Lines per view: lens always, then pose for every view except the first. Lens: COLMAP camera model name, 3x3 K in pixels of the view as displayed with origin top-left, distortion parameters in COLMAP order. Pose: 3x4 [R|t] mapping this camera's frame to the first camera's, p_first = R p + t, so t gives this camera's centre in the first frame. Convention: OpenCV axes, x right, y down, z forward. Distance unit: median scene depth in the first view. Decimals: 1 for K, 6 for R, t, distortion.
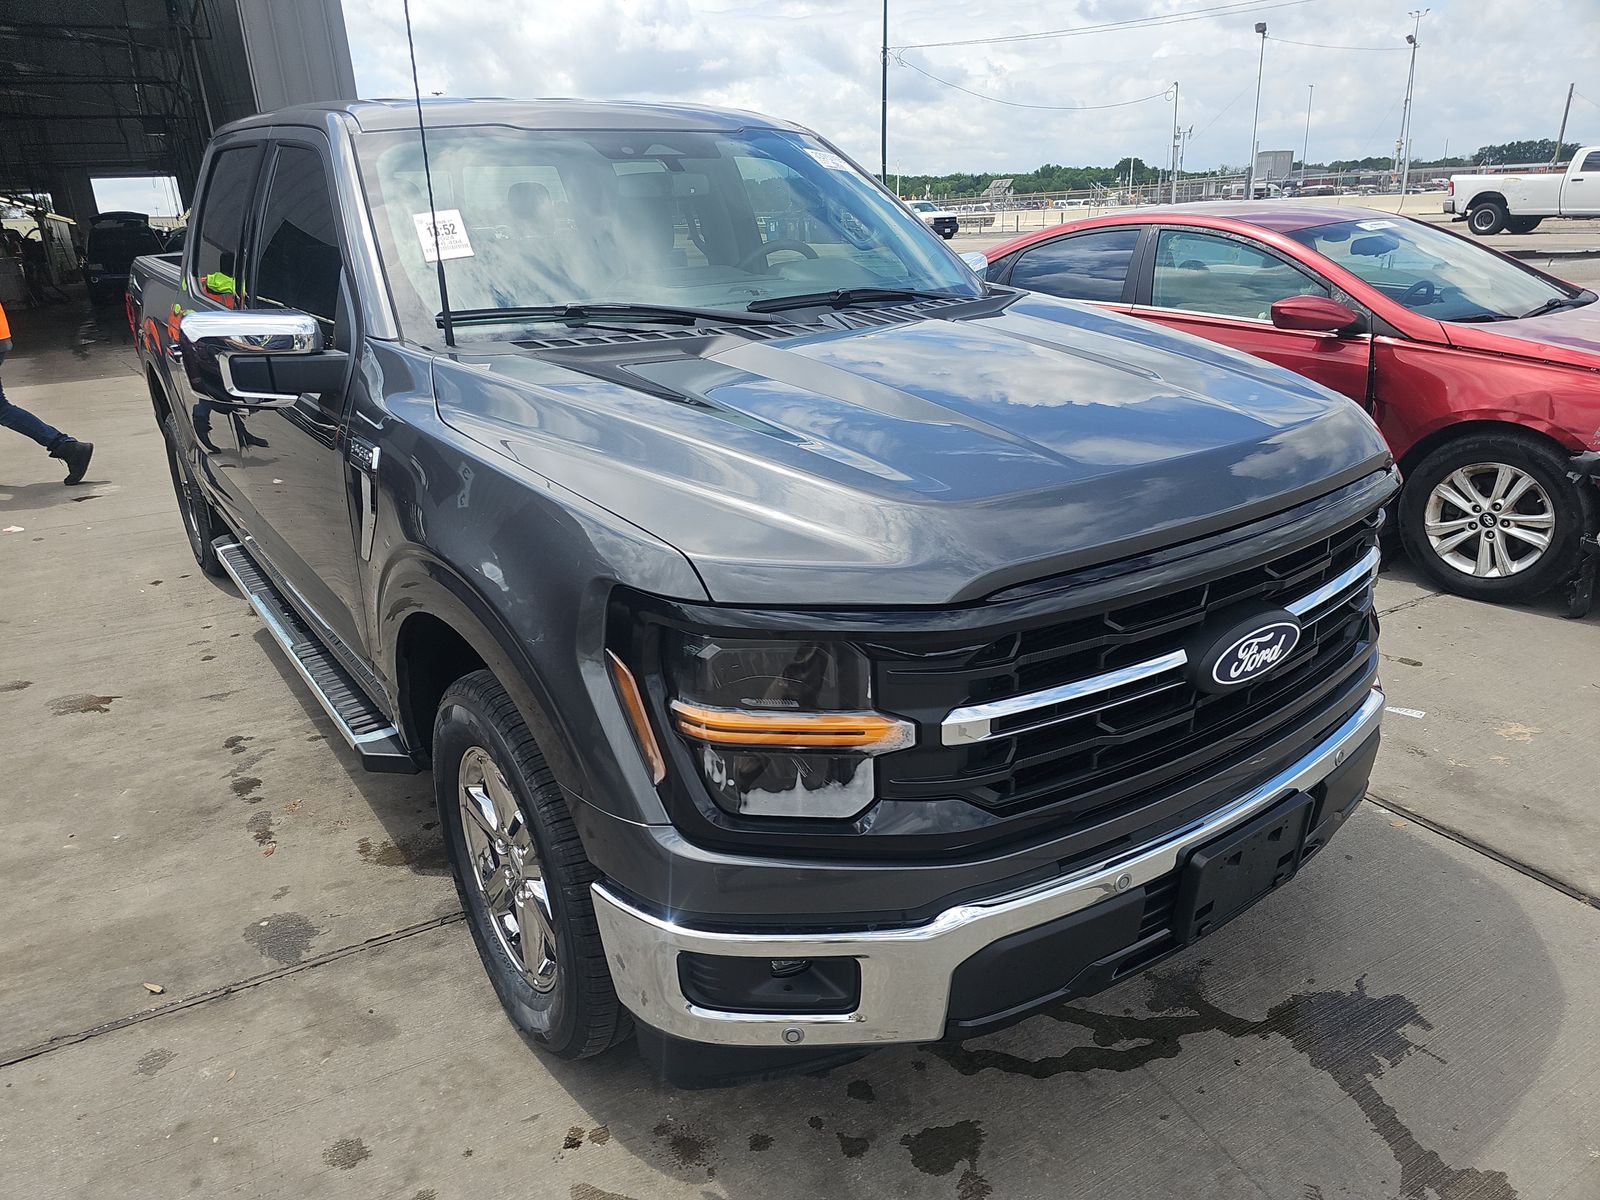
lens RADIAL K [[1098.8, 0, 790.2], [0, 1098.8, 595.0], [0, 0, 1]] dist [0.078689, -0.079548]
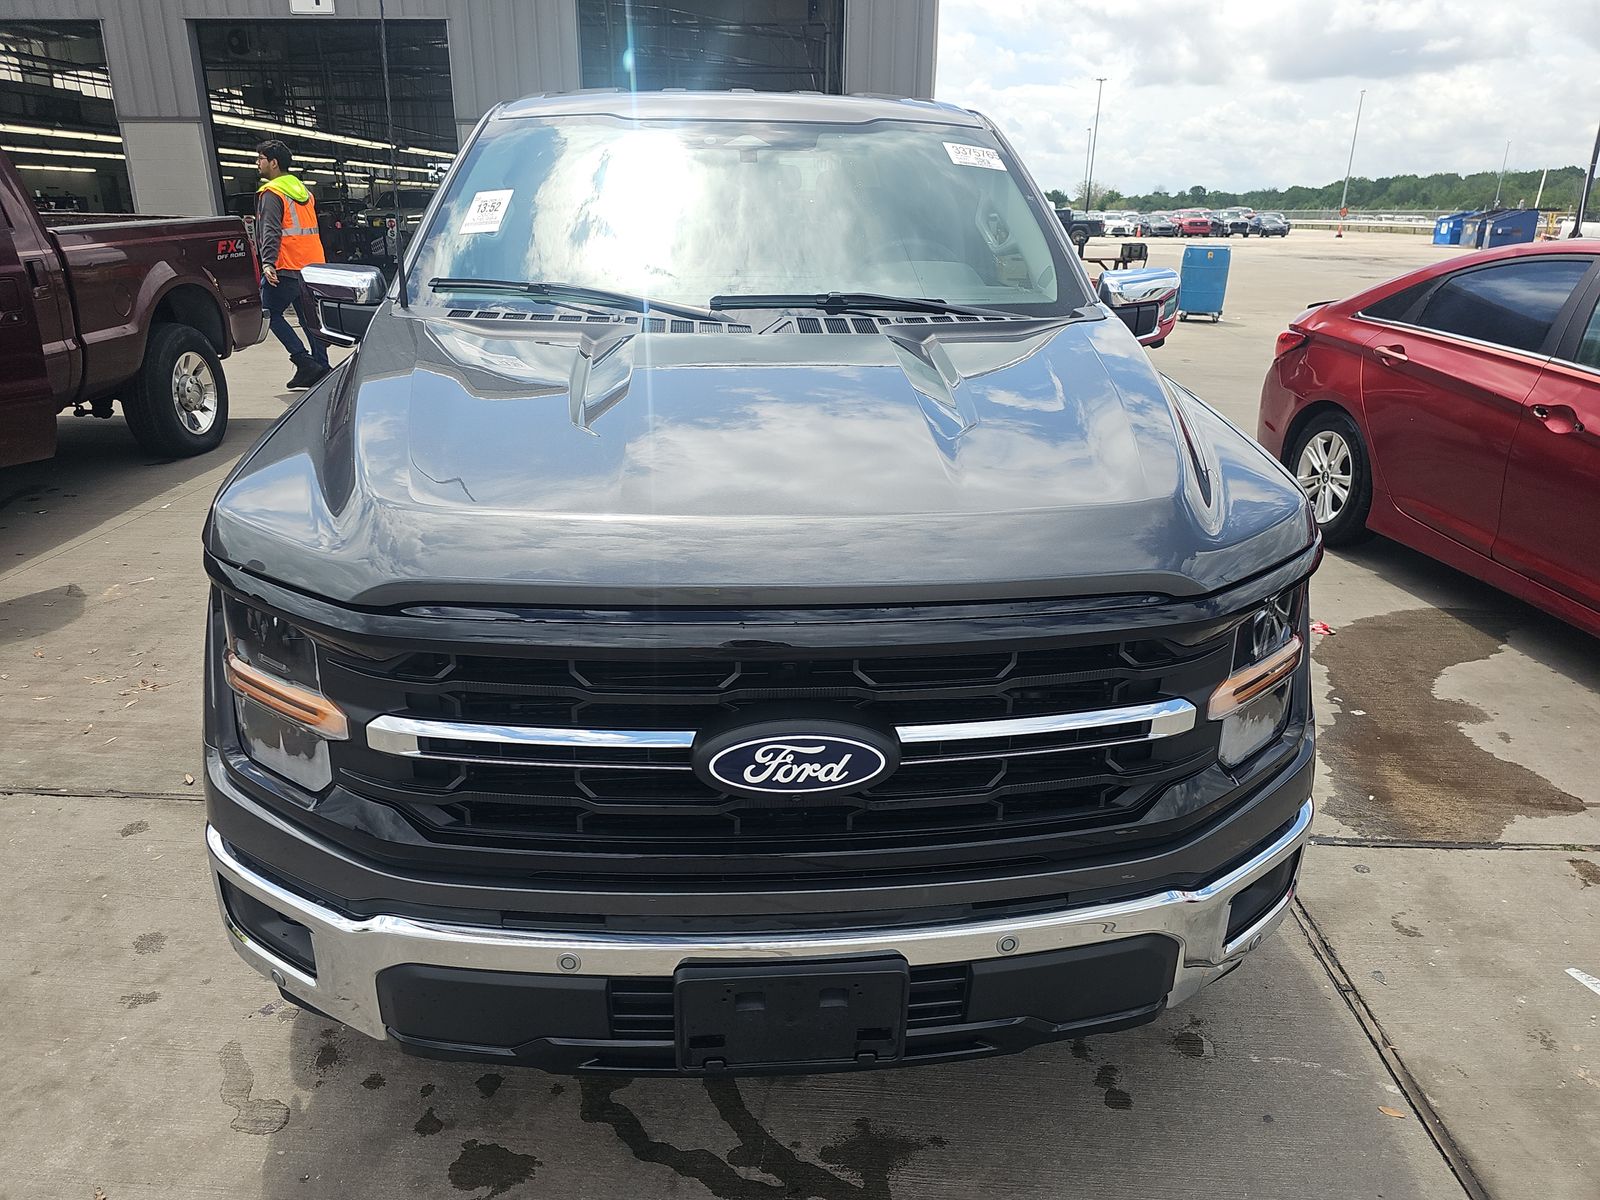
lens RADIAL K [[1098.8, 0, 790.2], [0, 1098.8, 595.0], [0, 0, 1]] dist [0.078689, -0.079548]
pose [[0.840396, 0.222948, -0.493993, 0.776896], [-0.218753, 0.973464, 0.067193, -0.121757], [0.495865, 0.051594, 0.866865, 0.276671]]
